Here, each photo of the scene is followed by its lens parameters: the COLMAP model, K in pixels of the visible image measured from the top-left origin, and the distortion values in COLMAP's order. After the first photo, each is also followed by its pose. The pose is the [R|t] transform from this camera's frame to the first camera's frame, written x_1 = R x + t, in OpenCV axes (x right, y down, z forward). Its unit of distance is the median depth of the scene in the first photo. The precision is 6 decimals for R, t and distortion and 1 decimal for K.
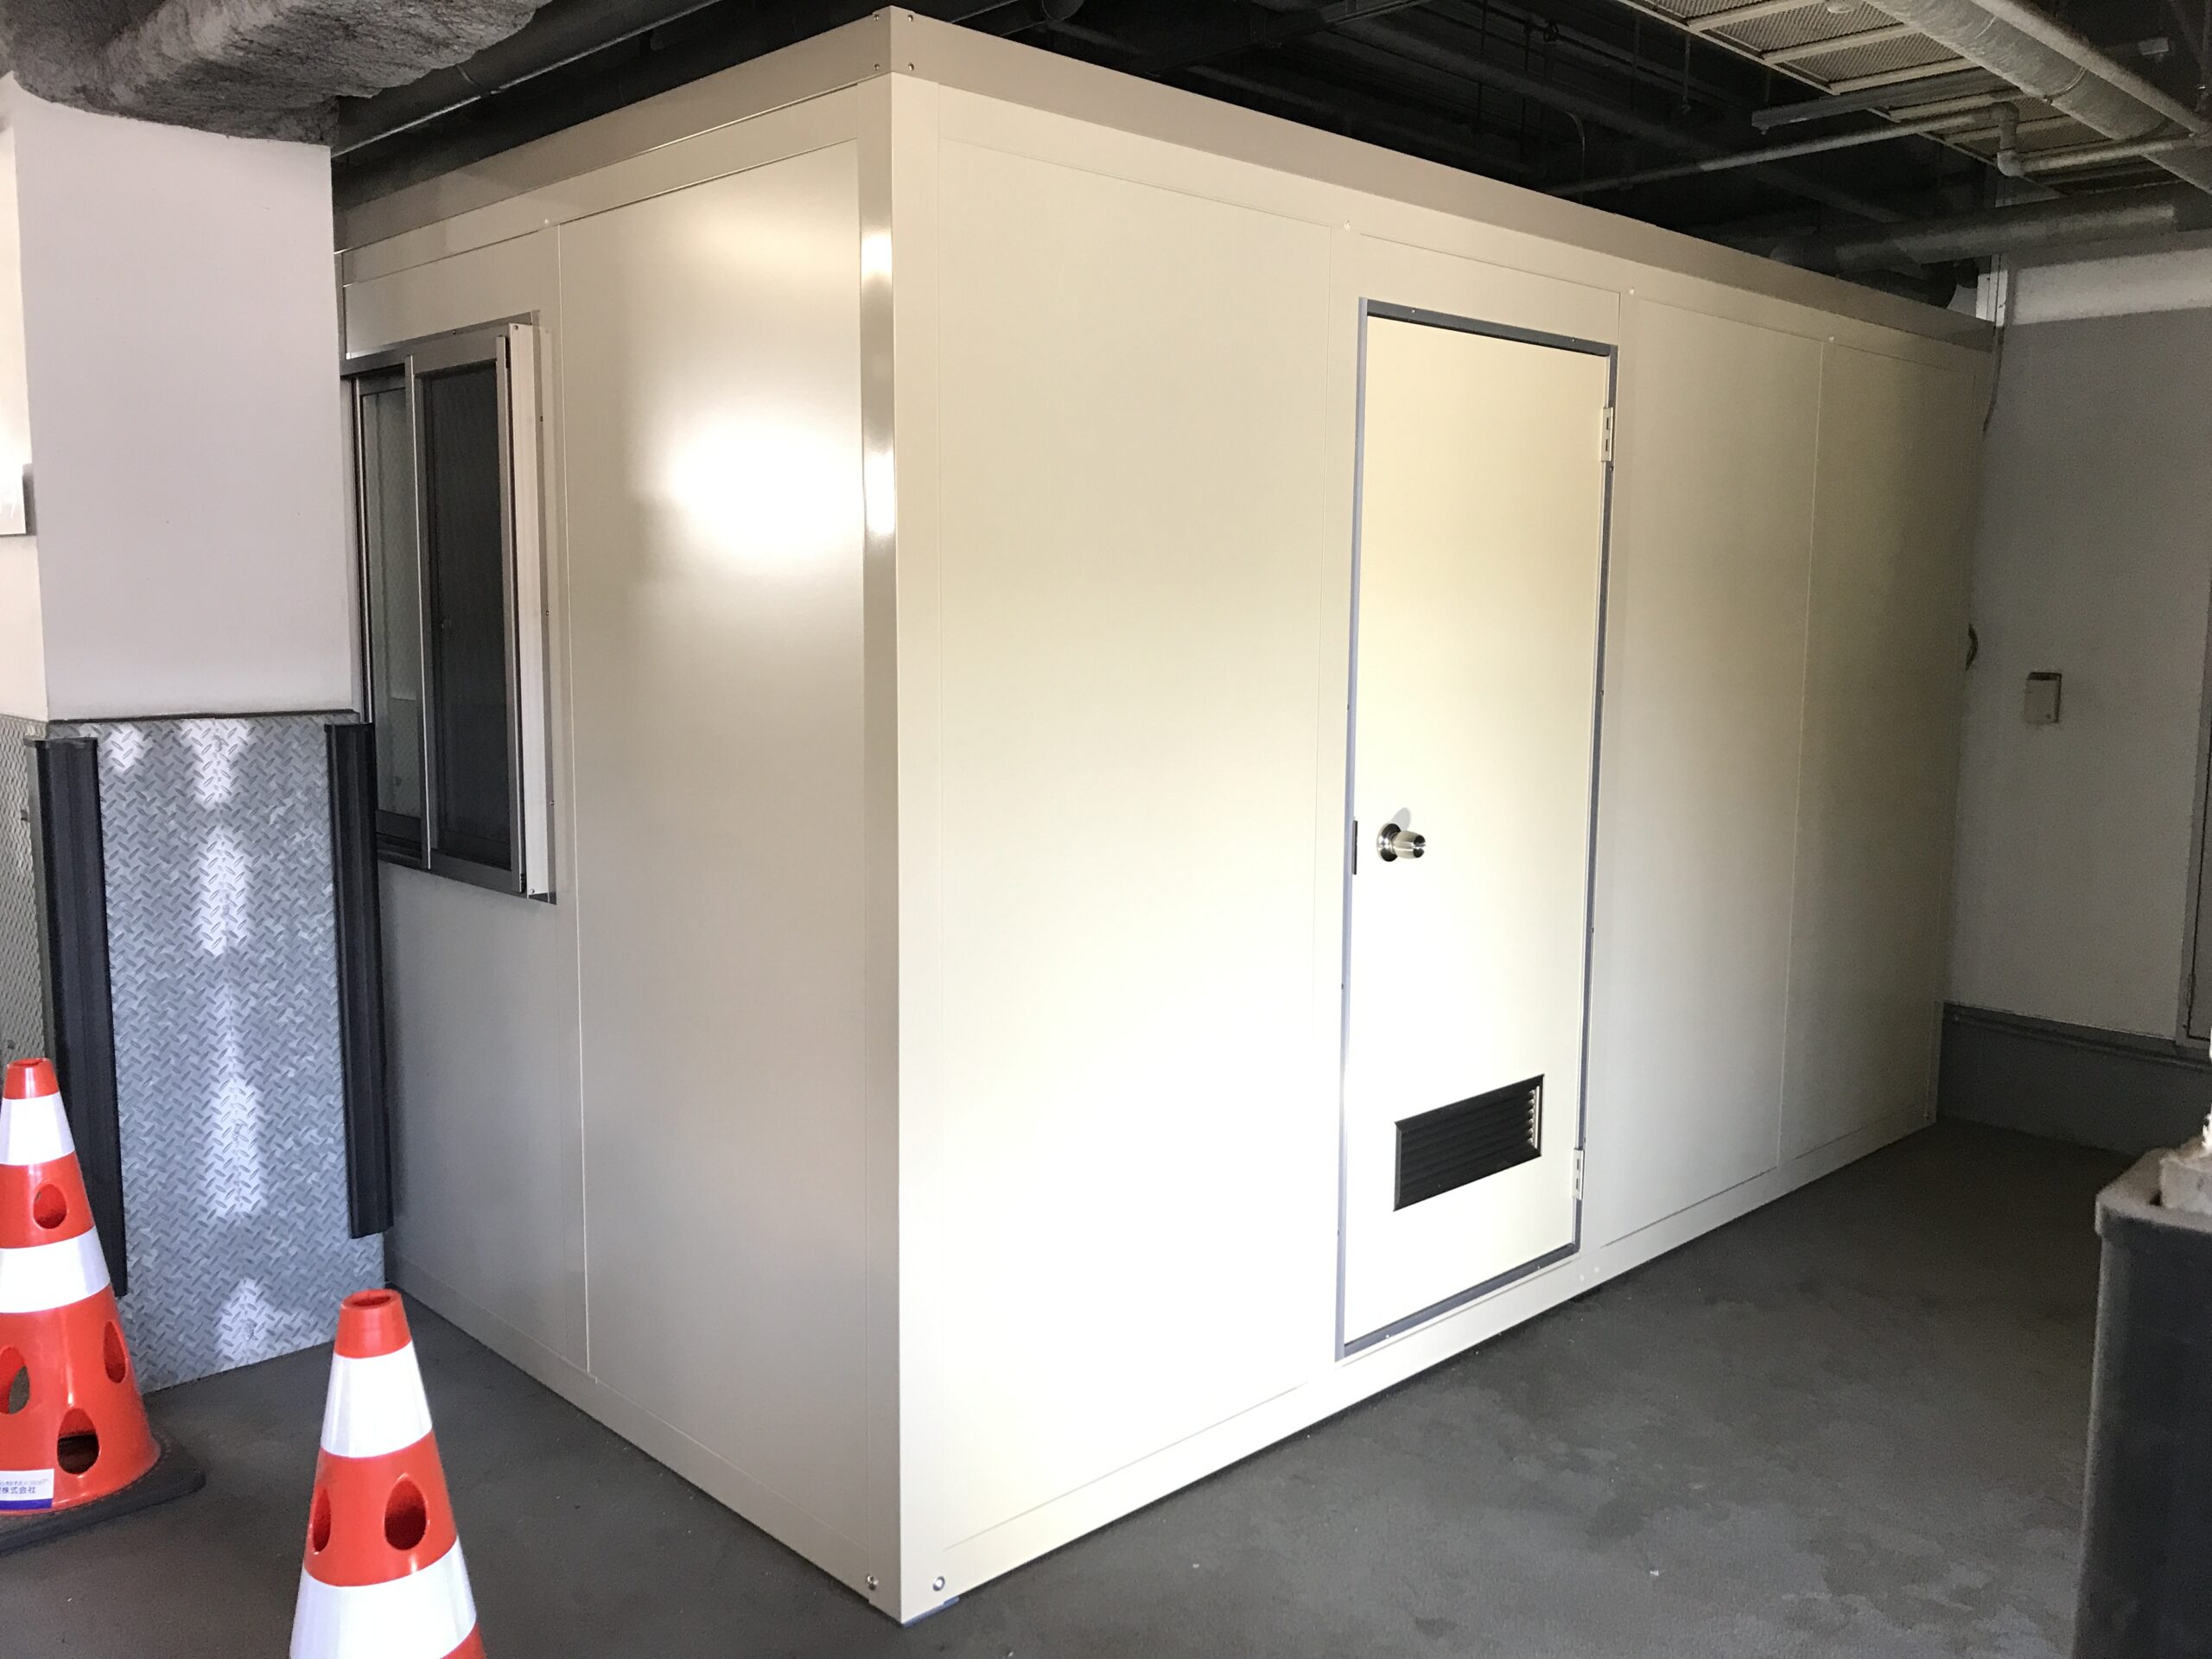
lens RADIAL K [[1813.4, 0, 1107.6], [0, 1813.4, 826.1], [0, 0, 1]] dist [0.008414, -0.010974]
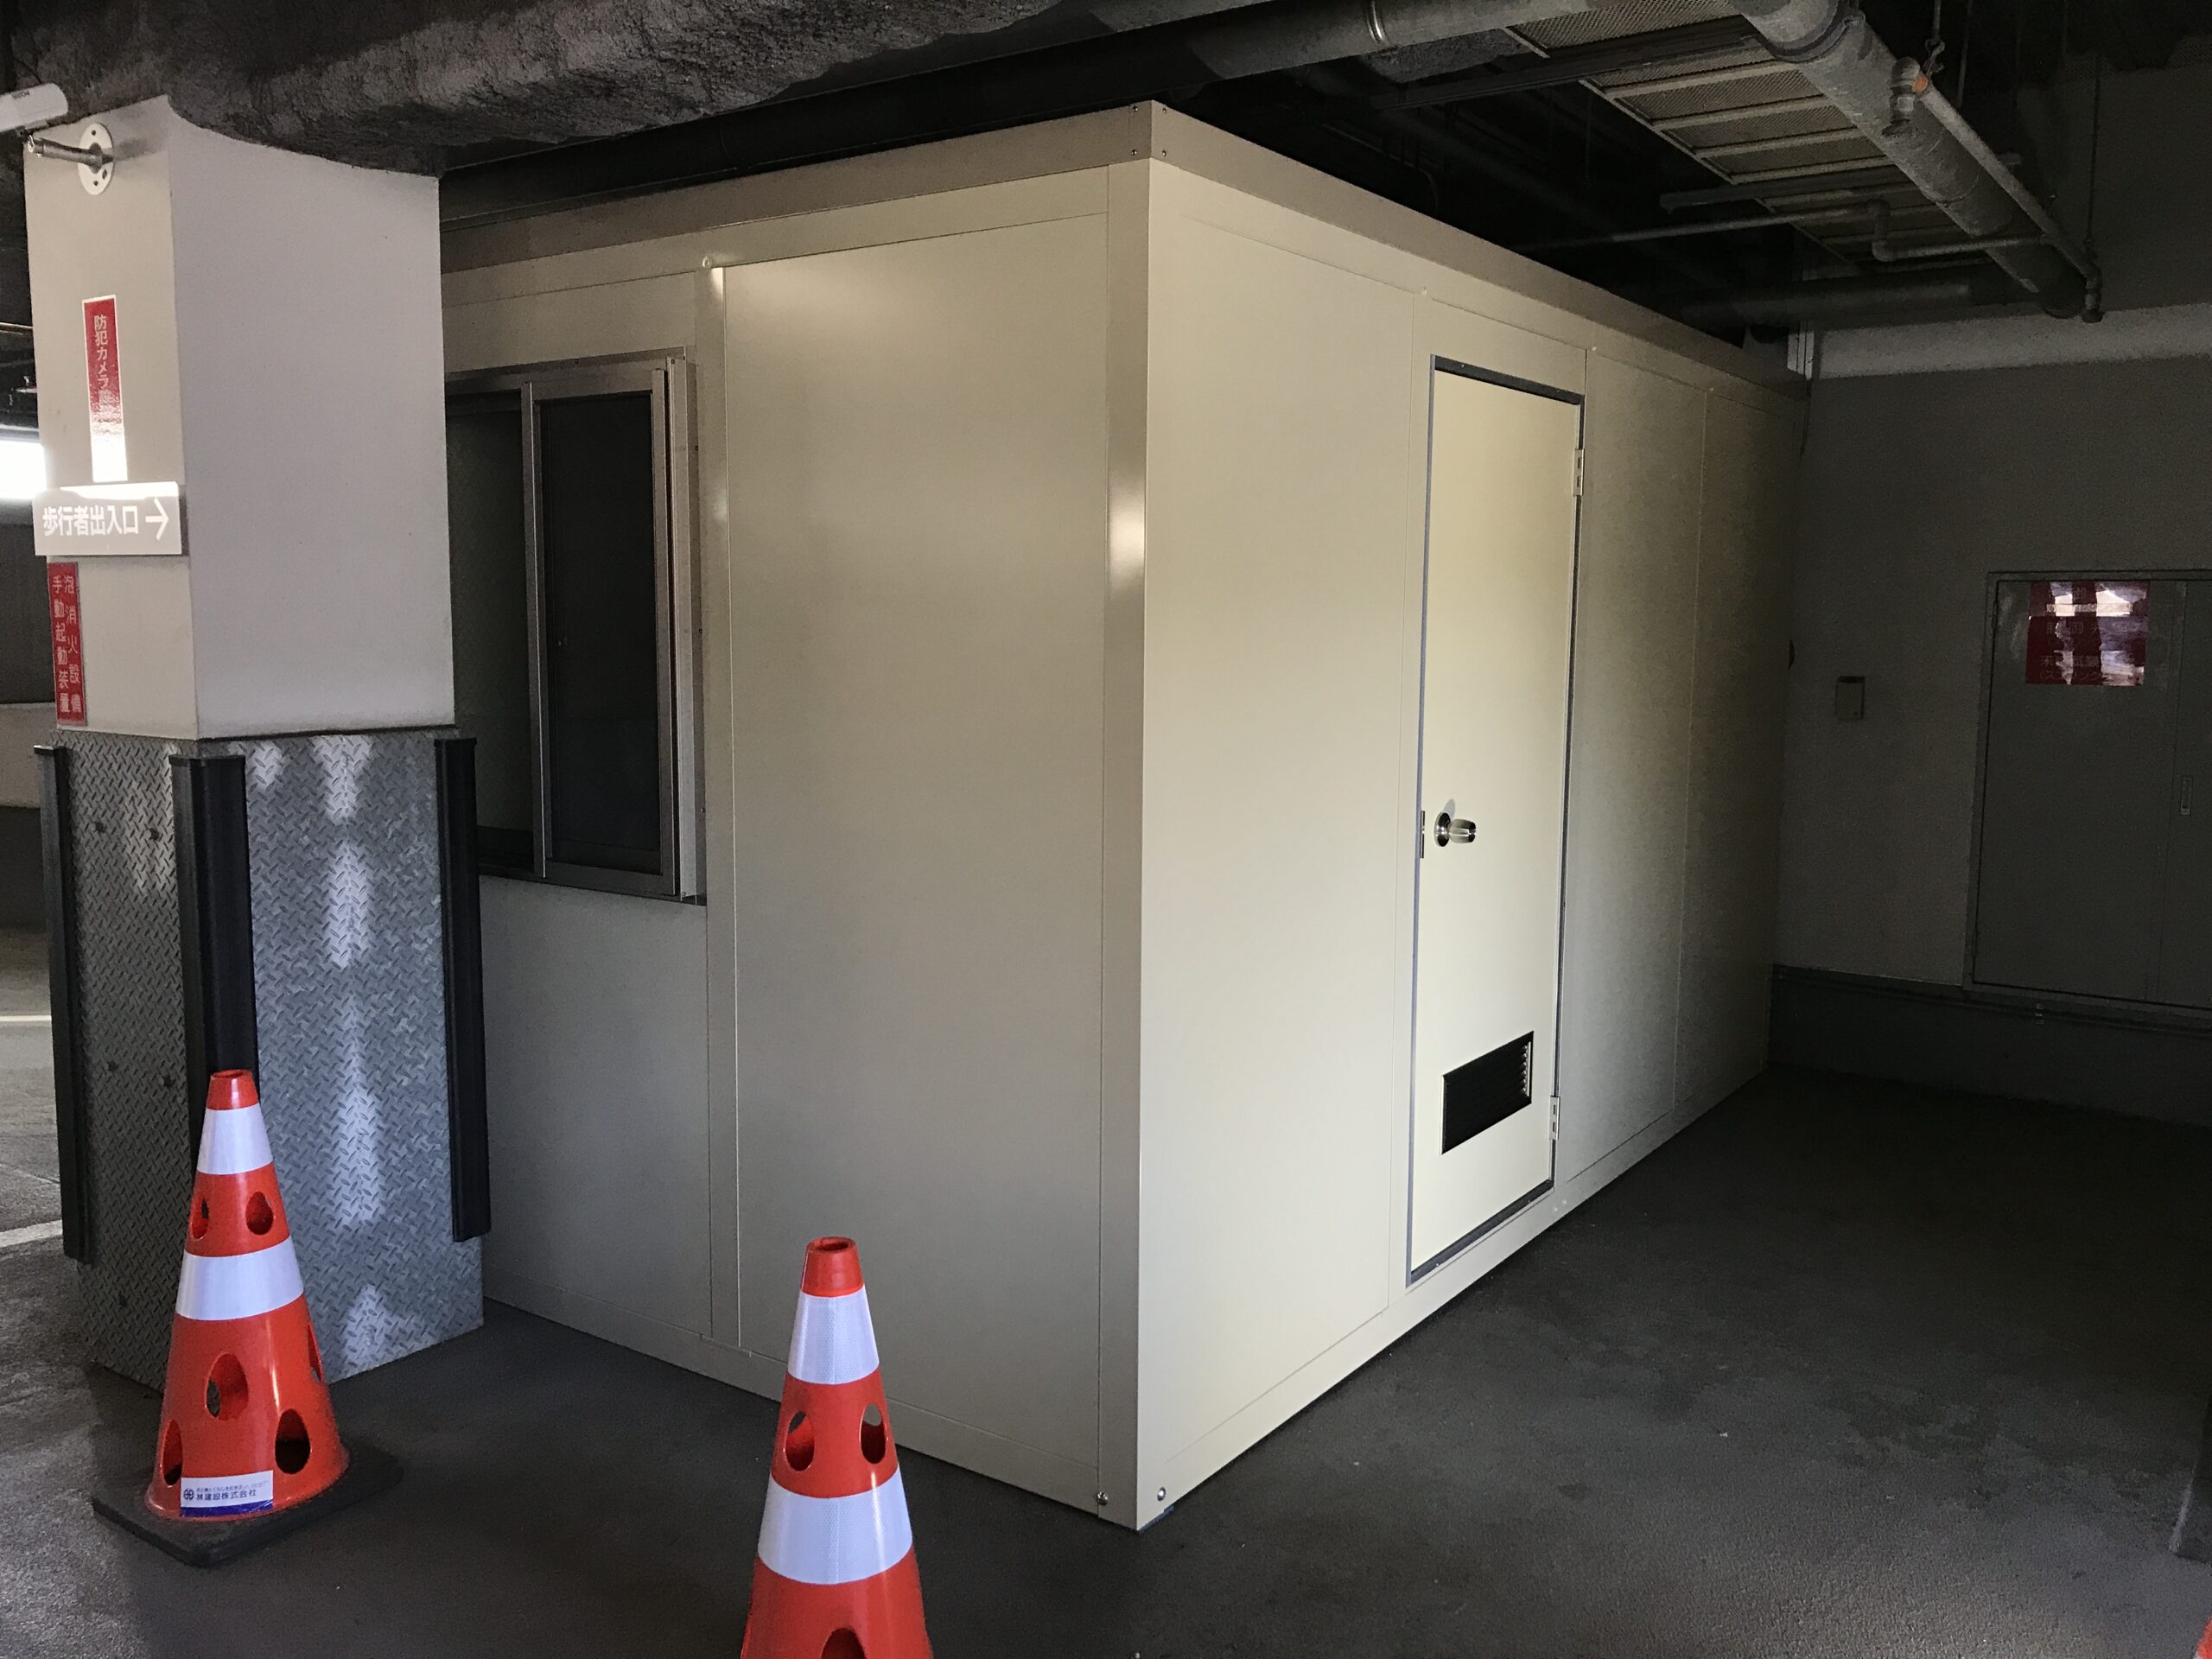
lens RADIAL K [[1810.2, 0, 1106.0], [0, 1810.2, 829.5], [0, 0, 1]] dist [-0.004728, 0.003682]
pose [[0.981906, -0.023247, 0.187939, -0.259335], [0.023758, 0.999718, -0.000463, 0.004394], [-0.187875, 0.004919, 0.982181, -0.075756]]
